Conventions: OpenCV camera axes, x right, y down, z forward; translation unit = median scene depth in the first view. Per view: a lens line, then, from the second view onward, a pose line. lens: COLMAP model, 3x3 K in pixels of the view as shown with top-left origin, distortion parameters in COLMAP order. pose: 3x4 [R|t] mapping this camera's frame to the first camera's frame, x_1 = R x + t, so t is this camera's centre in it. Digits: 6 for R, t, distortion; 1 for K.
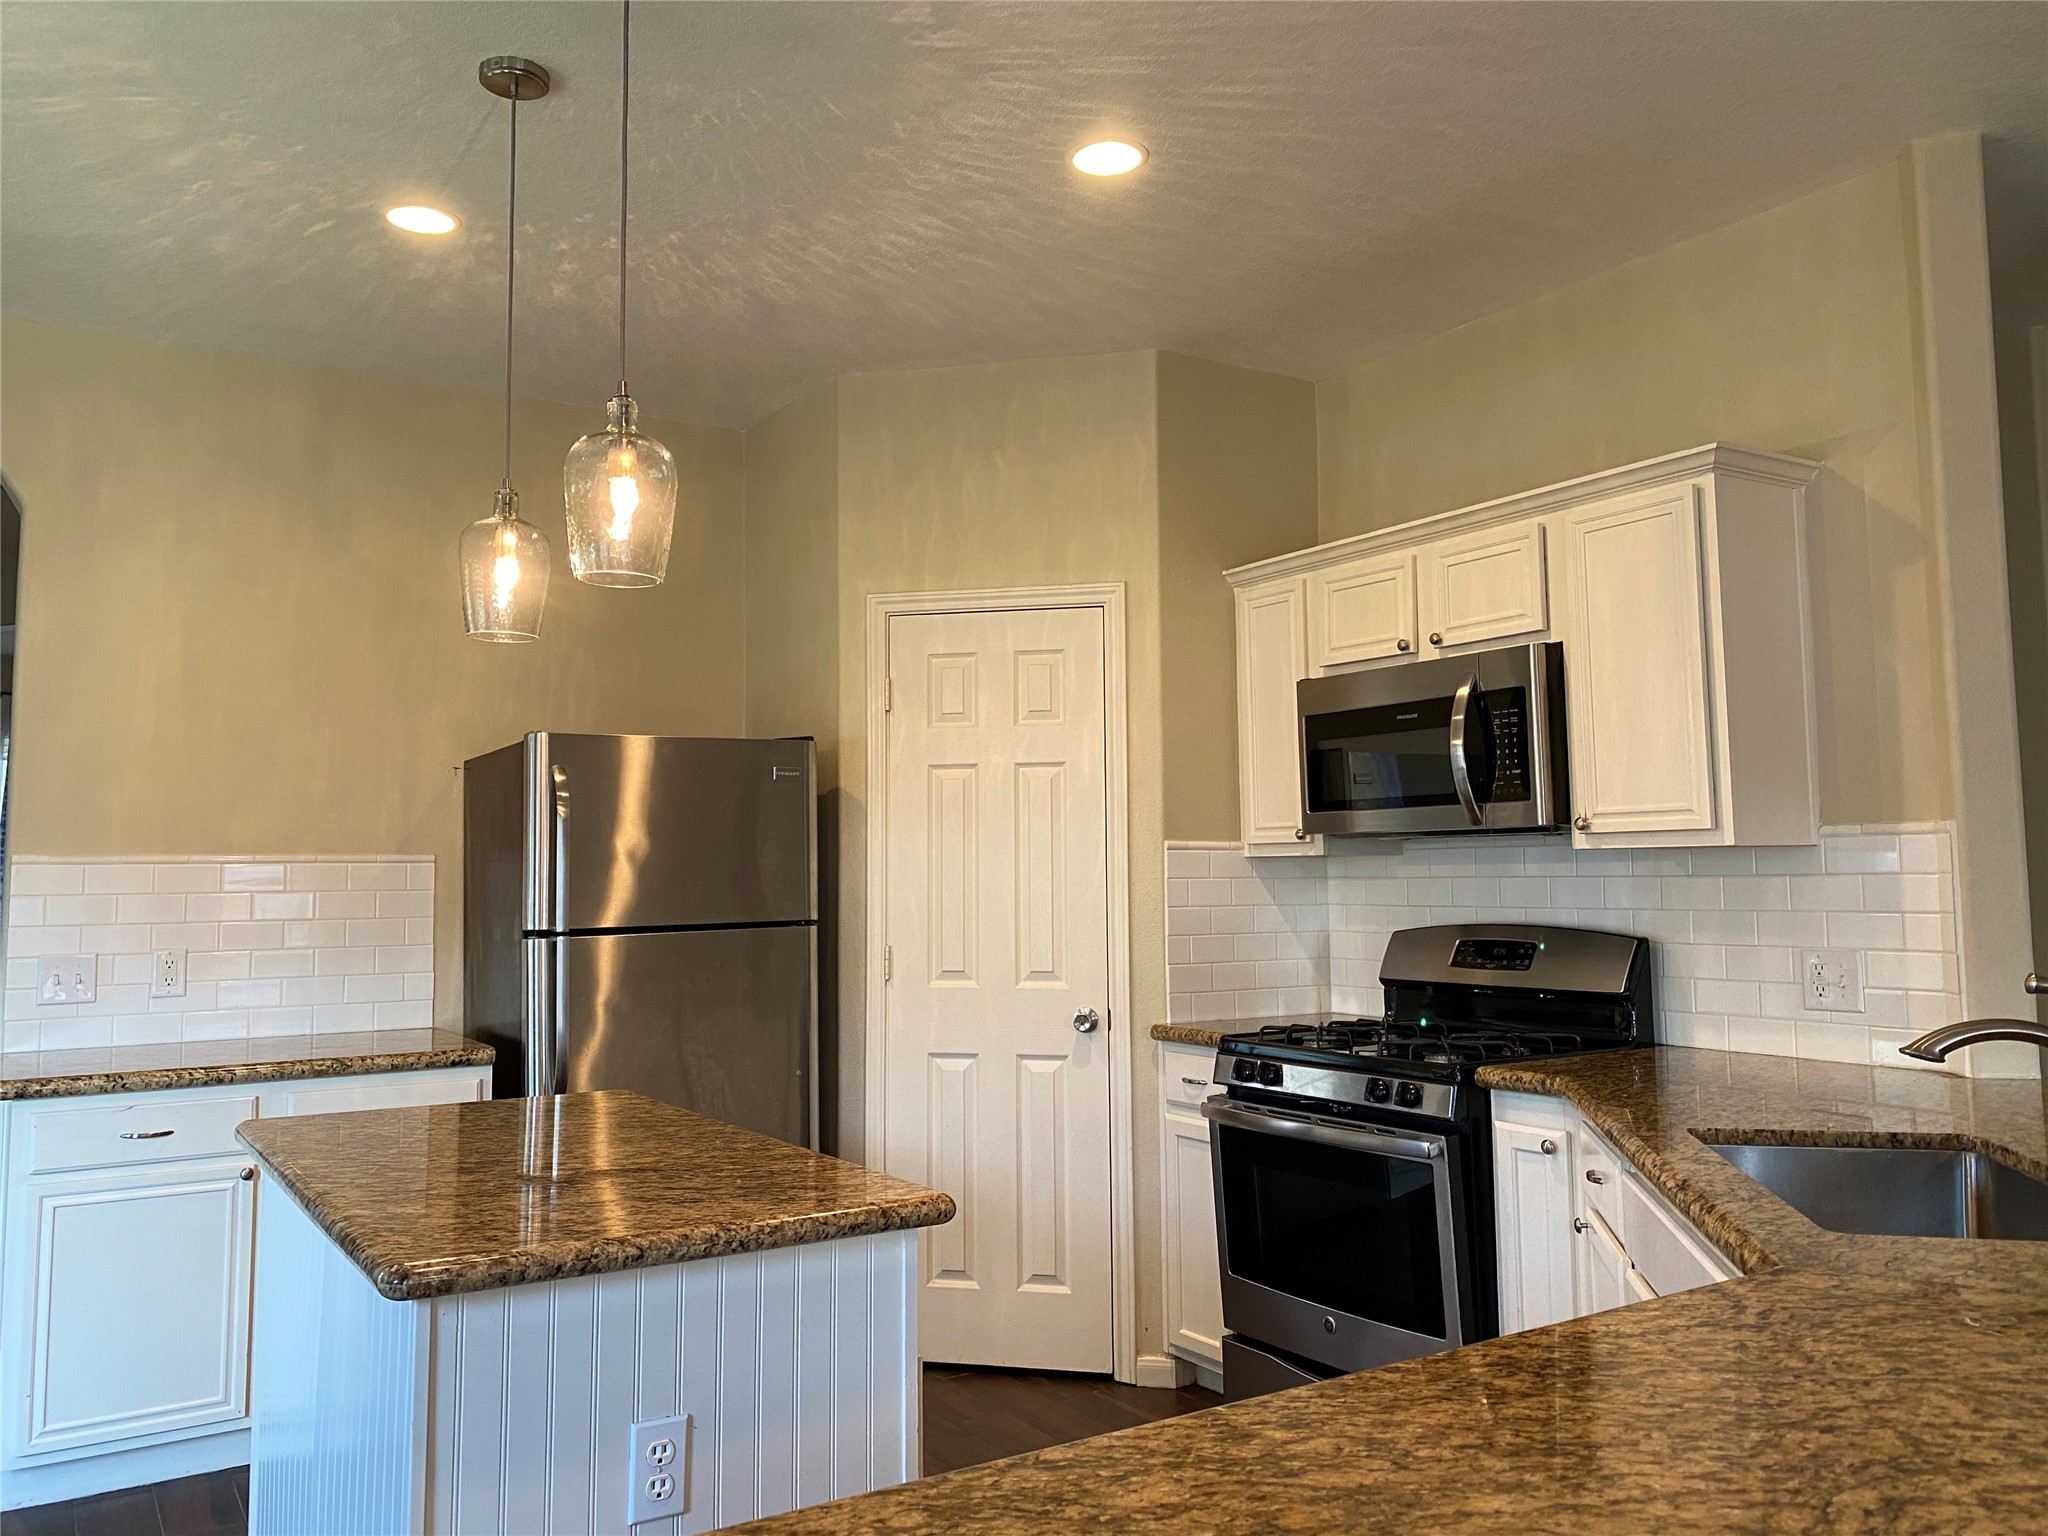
lens RADIAL K [[1544.1, 0, 1024.0], [0, 1544.1, 768.0], [0, 0, 1]] dist [0.022936, -0.009567]
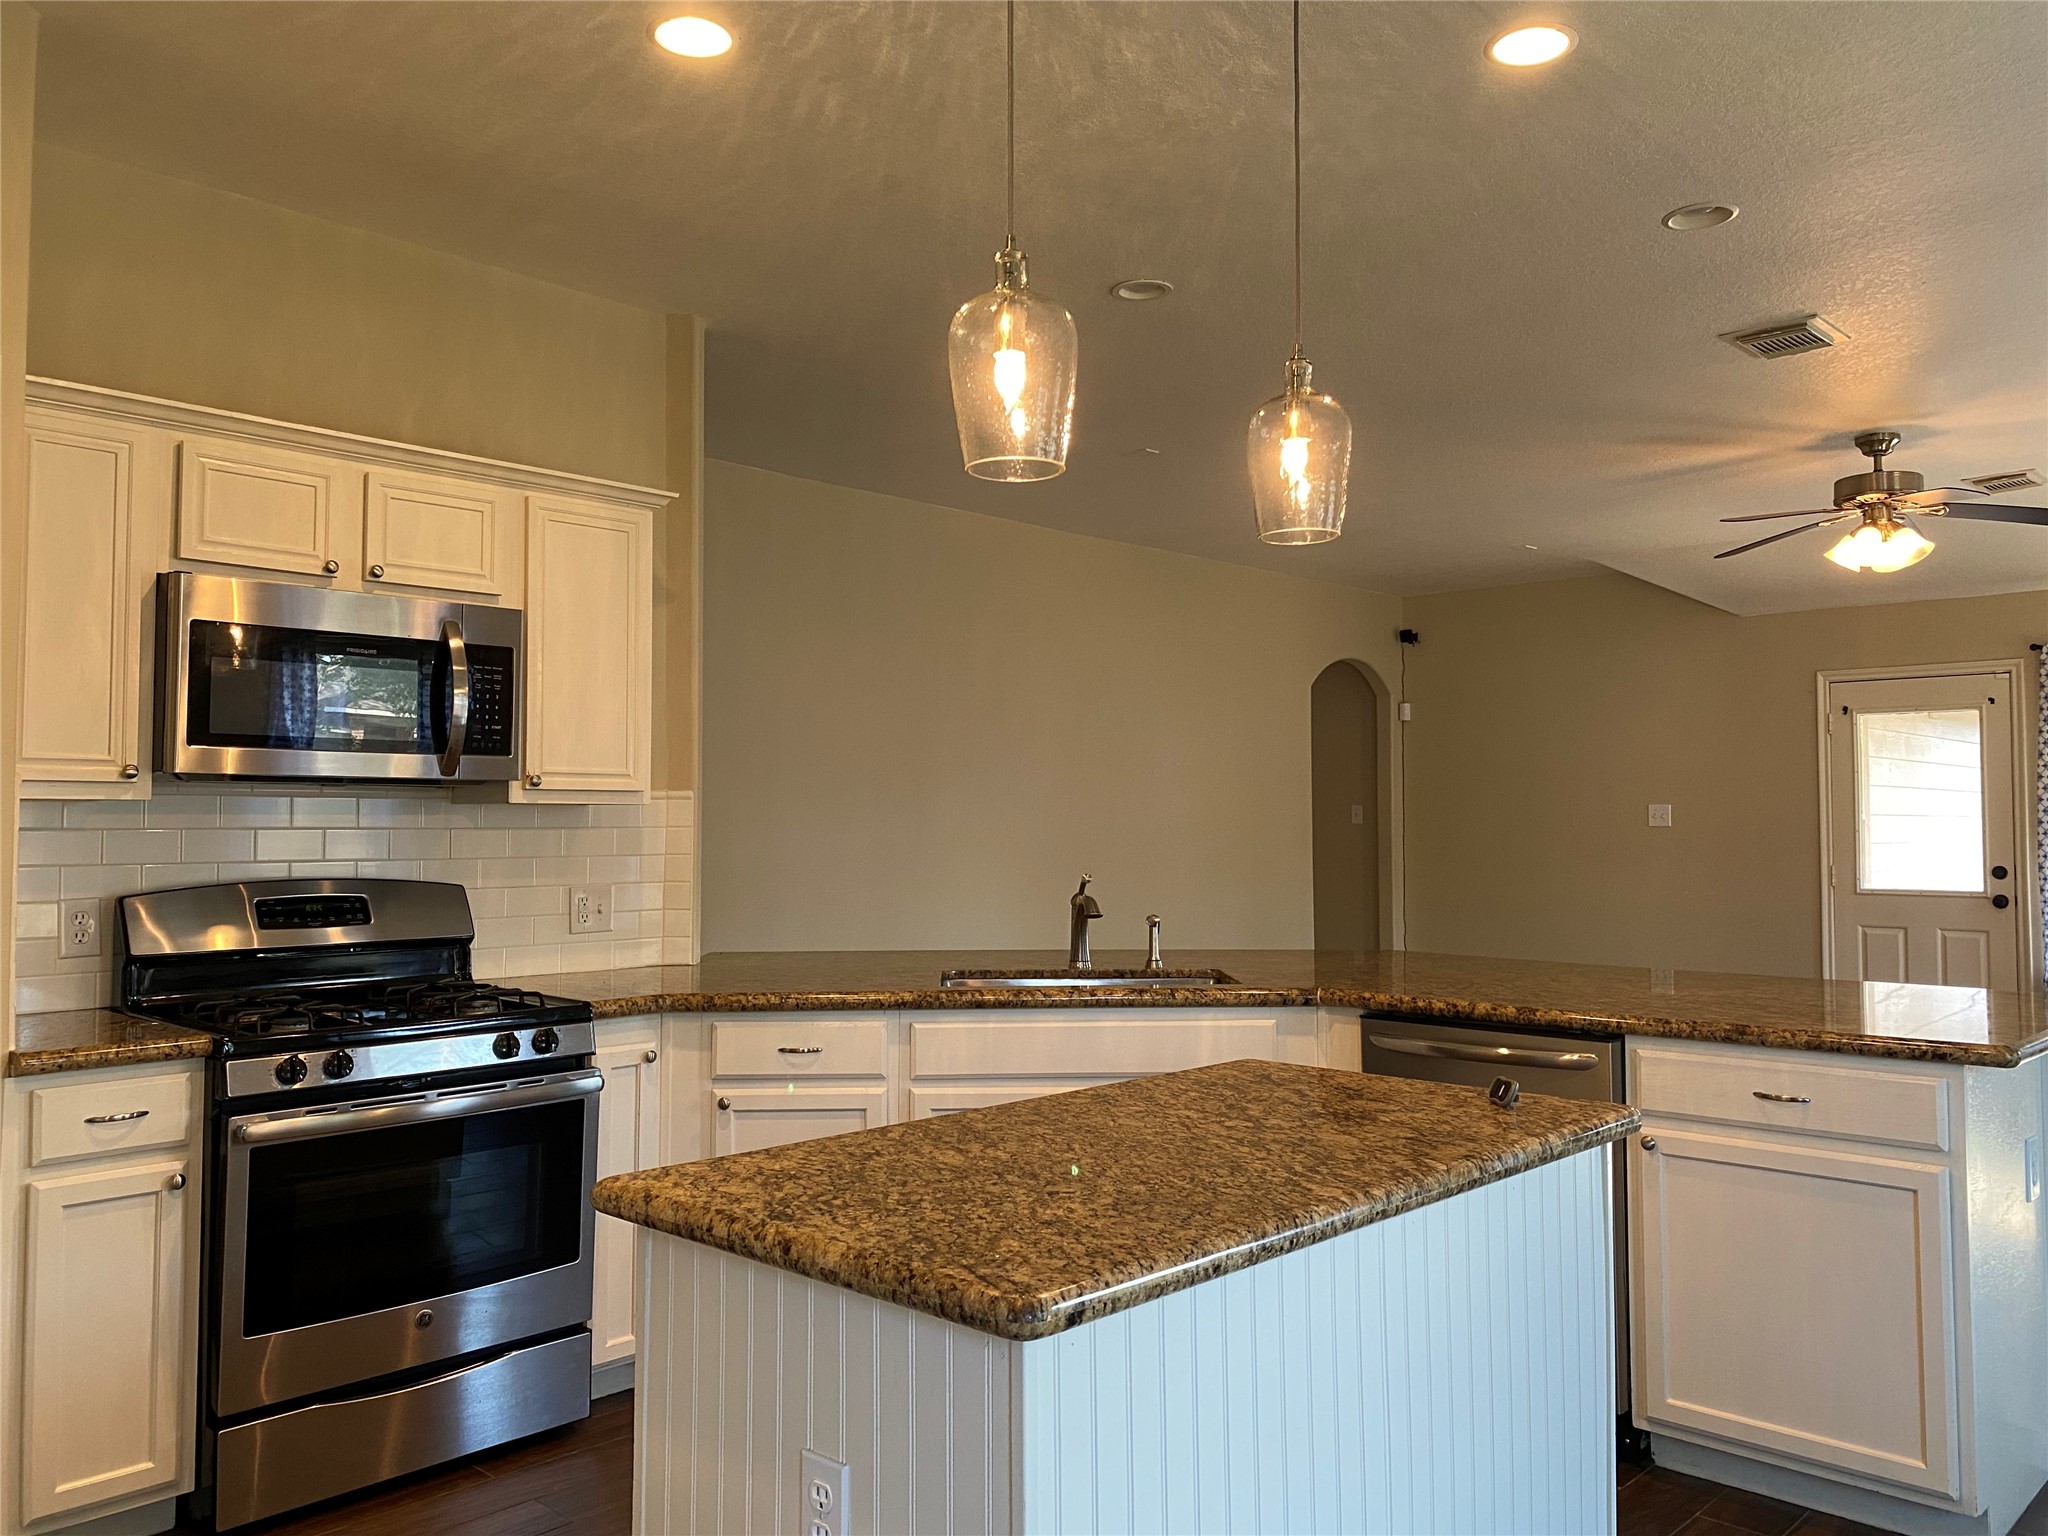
lens RADIAL K [[1544.1, 0, 1024.0], [0, 1544.1, 768.0], [0, 0, 1]] dist [0.022936, -0.009567]
pose [[-0.219962, 0.047269, 0.974362, -0.772303], [-0.064413, 0.995942, -0.062858, 0.072049], [-0.973379, -0.076588, -0.216025, 0.875825]]
